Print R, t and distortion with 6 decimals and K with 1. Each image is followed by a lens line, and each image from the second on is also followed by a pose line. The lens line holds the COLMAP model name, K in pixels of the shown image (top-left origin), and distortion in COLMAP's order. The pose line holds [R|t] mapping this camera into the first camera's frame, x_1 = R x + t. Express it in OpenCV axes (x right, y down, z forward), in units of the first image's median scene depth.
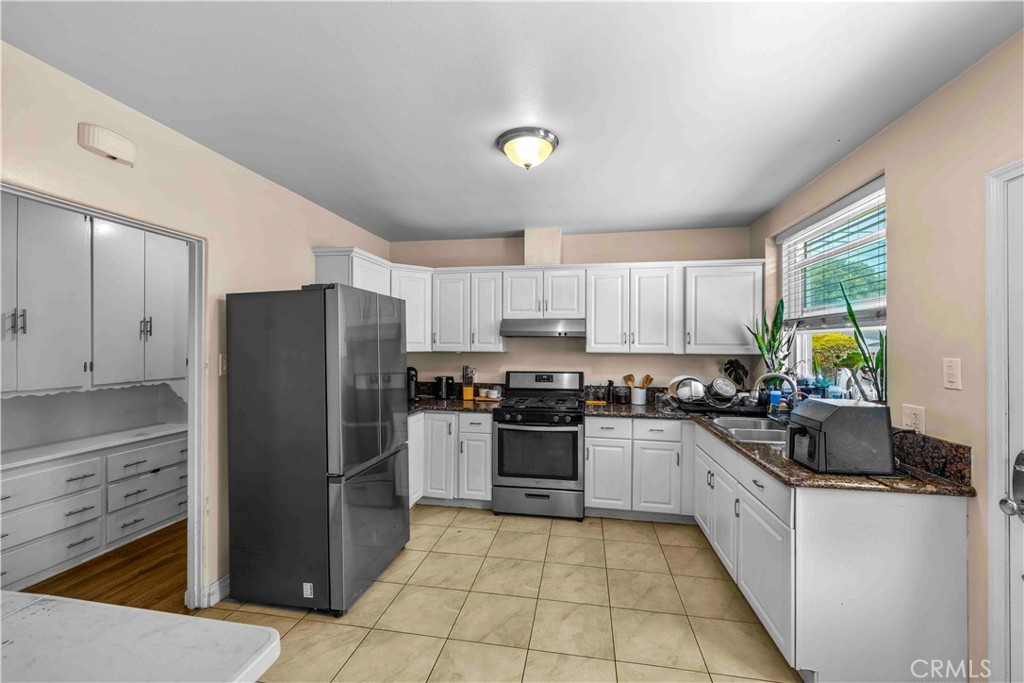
lens RADIAL K [[413.0, 0, 510.8], [0, 413.0, 344.0], [0, 0, 1]] dist [-0.000407, -0.000081]
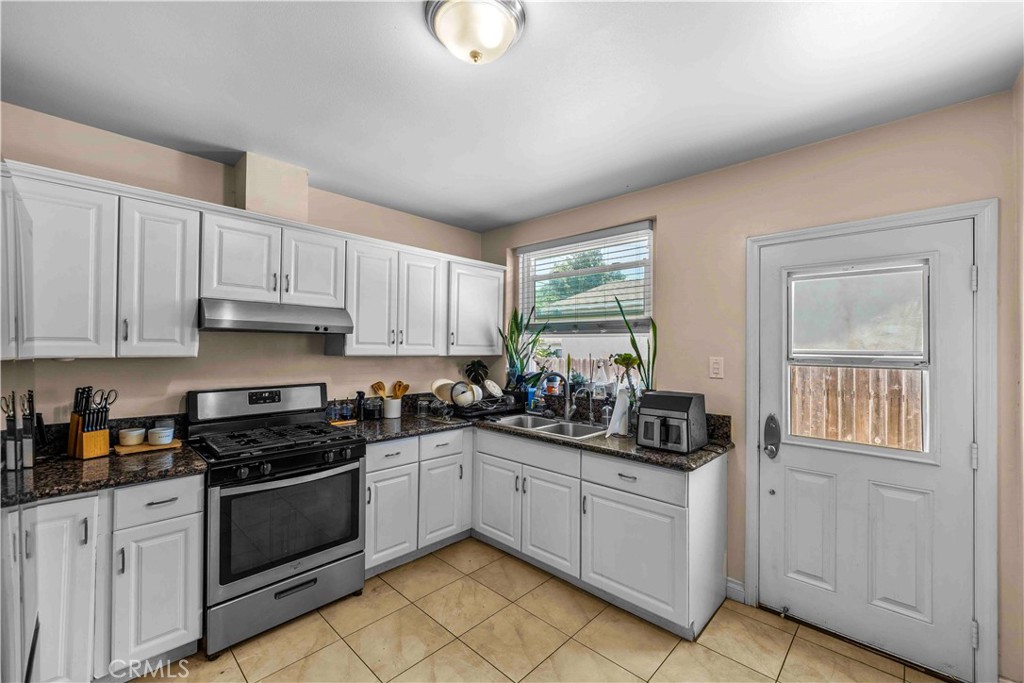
lens RADIAL K [[413.0, 0, 510.8], [0, 413.0, 344.0], [0, 0, 1]] dist [-0.000407, -0.000081]
pose [[0.554288, 0.008422, 0.832282, -0.267304], [-0.009650, 0.999947, -0.003691, -0.000044], [-0.832269, -0.005985, 0.554340, 0.373766]]
